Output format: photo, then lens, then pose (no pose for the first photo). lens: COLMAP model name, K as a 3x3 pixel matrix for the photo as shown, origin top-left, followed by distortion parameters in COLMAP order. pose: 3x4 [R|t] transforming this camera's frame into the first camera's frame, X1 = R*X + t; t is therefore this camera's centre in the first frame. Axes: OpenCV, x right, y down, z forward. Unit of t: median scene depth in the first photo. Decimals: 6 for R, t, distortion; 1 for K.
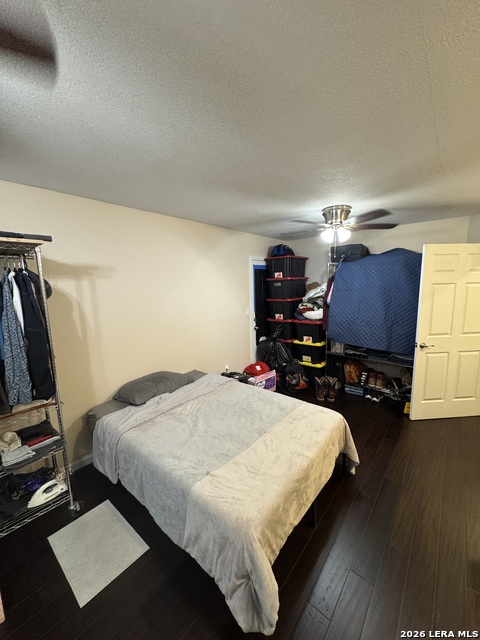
lens RADIAL K [[255.1, 0, 237.4], [0, 255.1, 320.8], [0, 0, 1]] dist [0.002321, 0.000236]
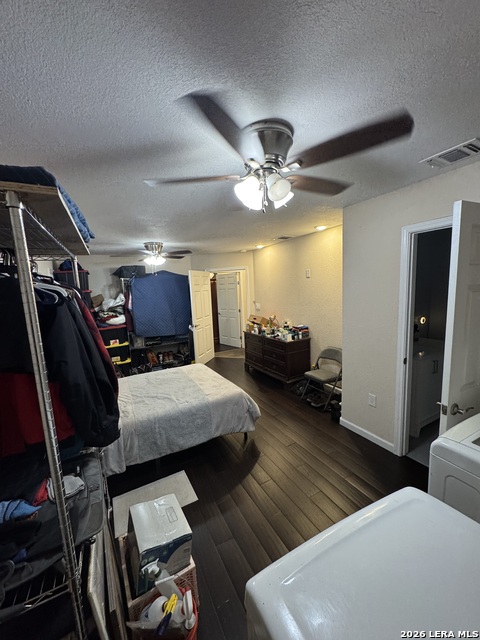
lens RADIAL K [[255.1, 0, 240.7], [0, 255.1, 321.5], [0, 0, 1]] dist [0.002321, 0.000236]
pose [[0.362732, -0.120176, 0.924112, -0.614484], [0.176545, 0.982554, 0.058479, 0.012625], [-0.915018, 0.141935, 0.377620, 0.014562]]
